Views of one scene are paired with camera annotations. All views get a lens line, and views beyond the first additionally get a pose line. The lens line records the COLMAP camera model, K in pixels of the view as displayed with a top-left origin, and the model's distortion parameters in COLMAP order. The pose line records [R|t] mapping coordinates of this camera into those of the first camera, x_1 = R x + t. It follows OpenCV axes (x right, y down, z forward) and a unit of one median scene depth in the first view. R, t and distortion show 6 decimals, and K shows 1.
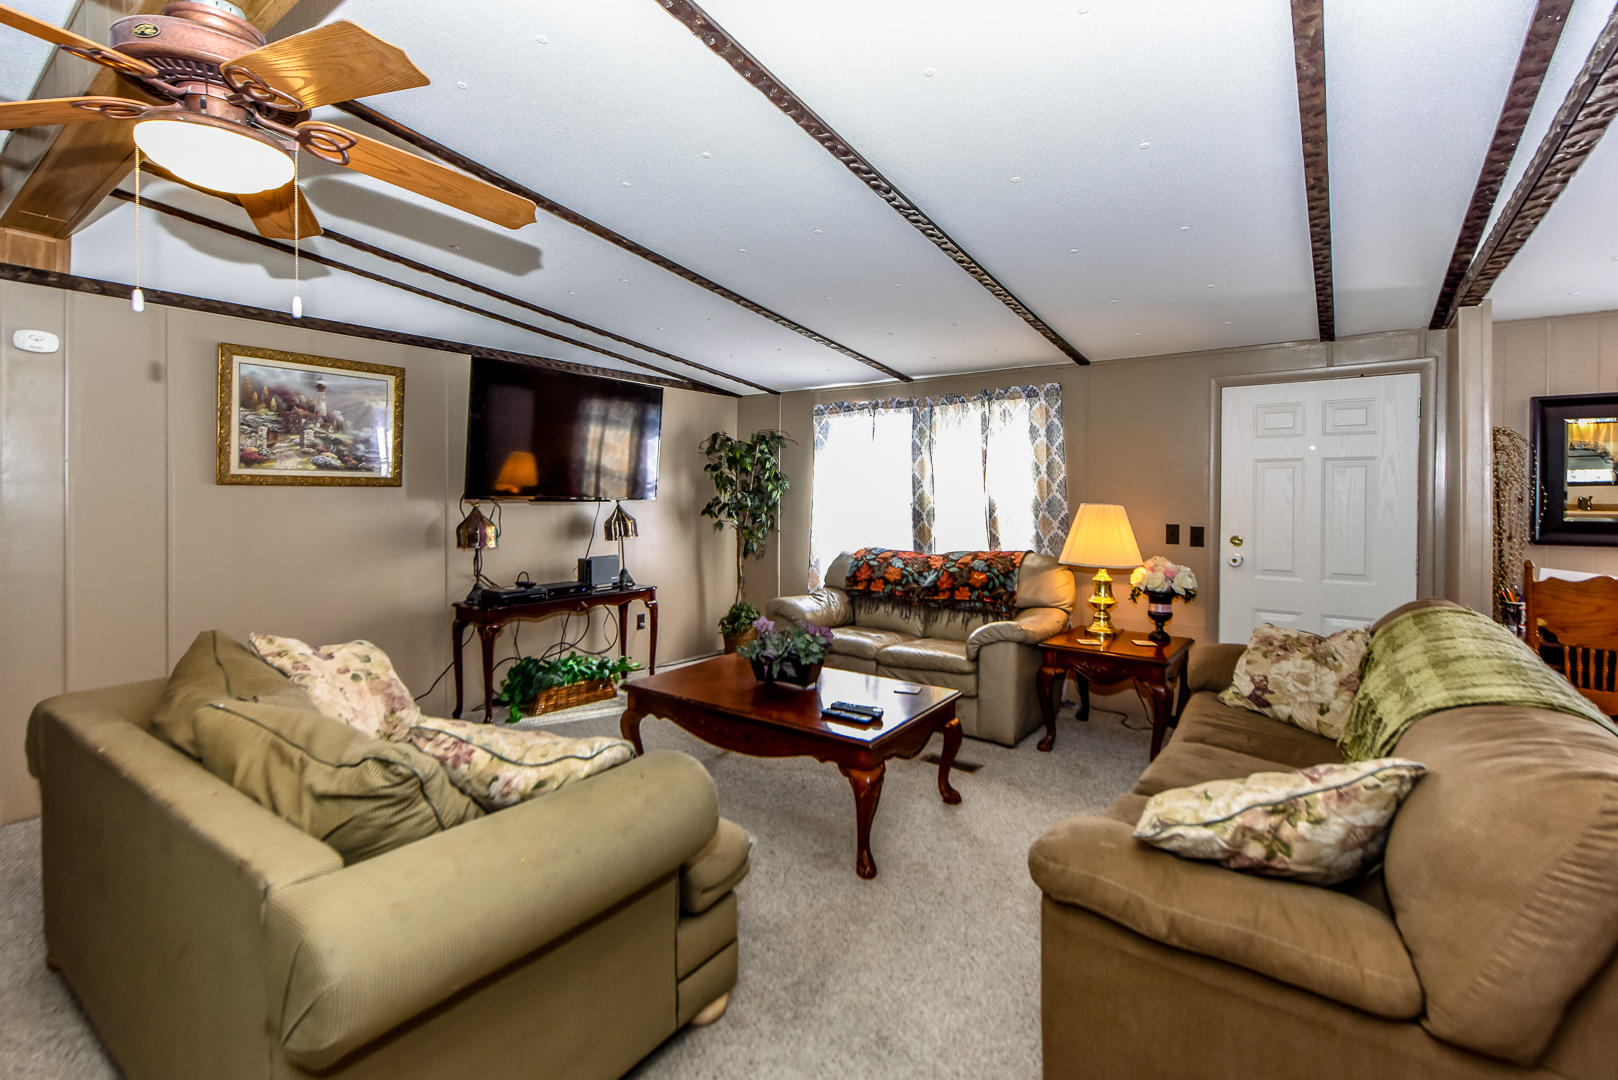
lens RADIAL K [[739.3, 0, 807.1], [0, 739.3, 505.7], [0, 0, 1]] dist [0.000513, 0.000023]
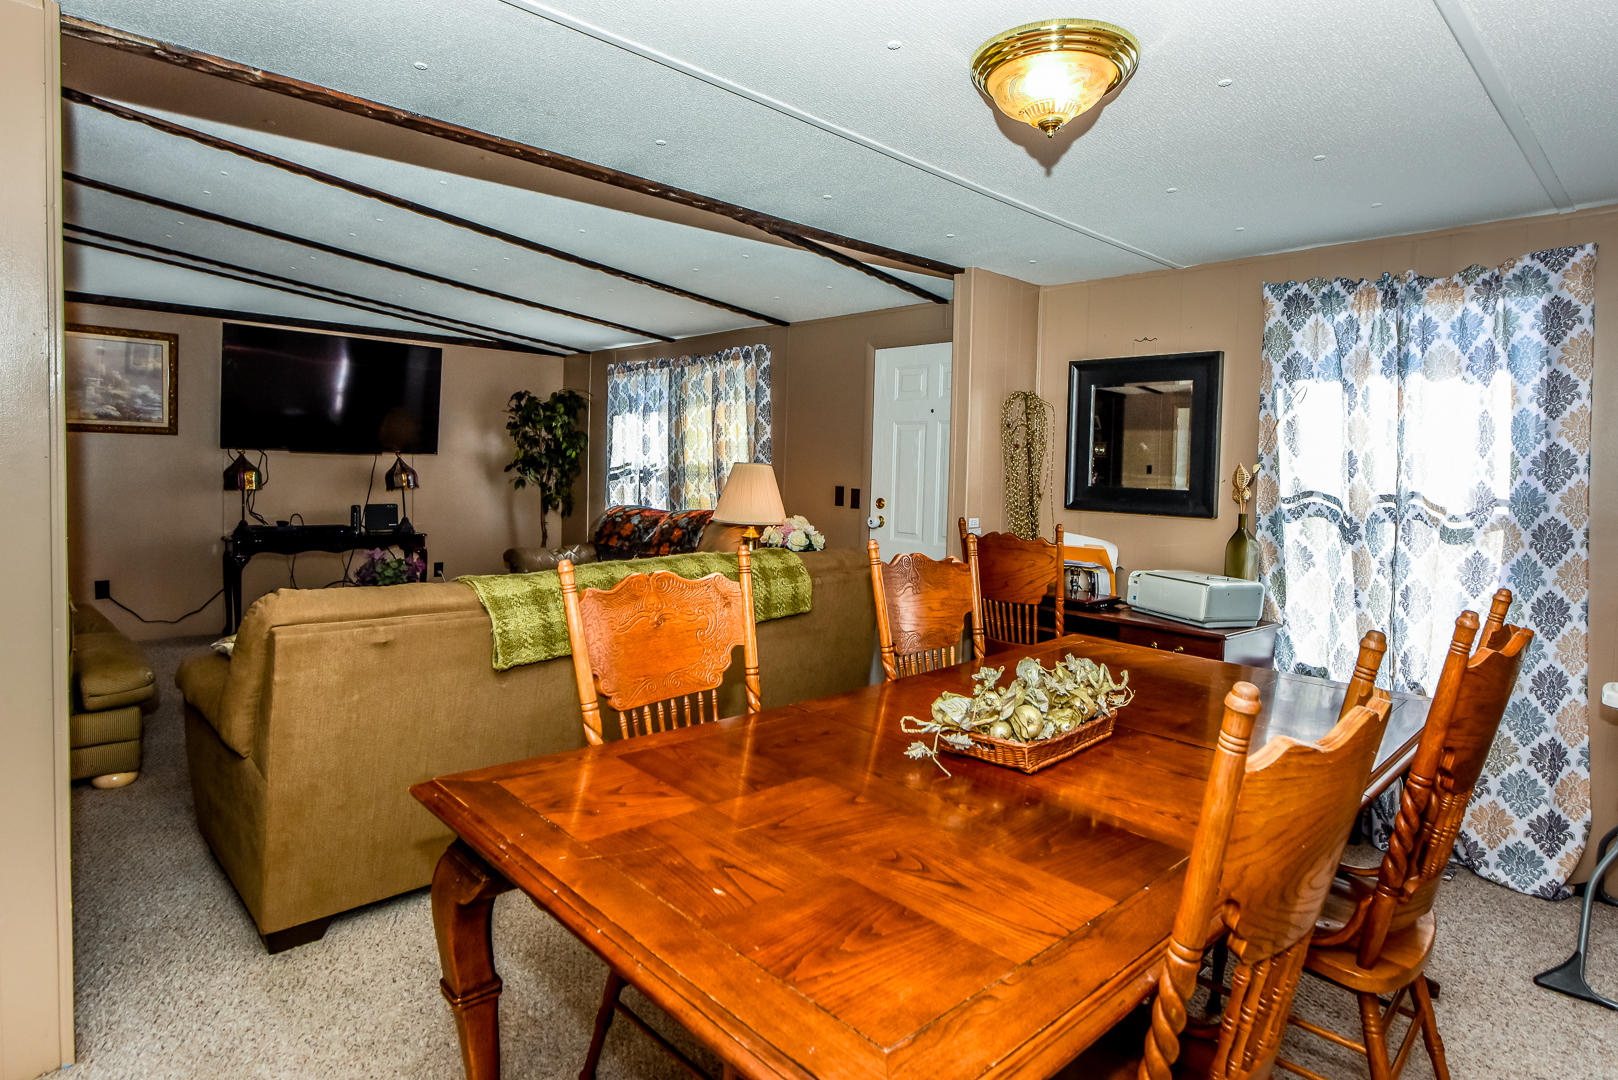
lens RADIAL K [[876.2, 0, 809.1], [0, 876.2, 533.1], [0, 0, 1]] dist [-0.002339, -0.000220]
pose [[0.981557, 0.037497, -0.187458, 0.679475], [-0.026390, 0.997764, 0.061403, 0.016793], [0.189341, -0.055323, 0.980352, -0.179117]]
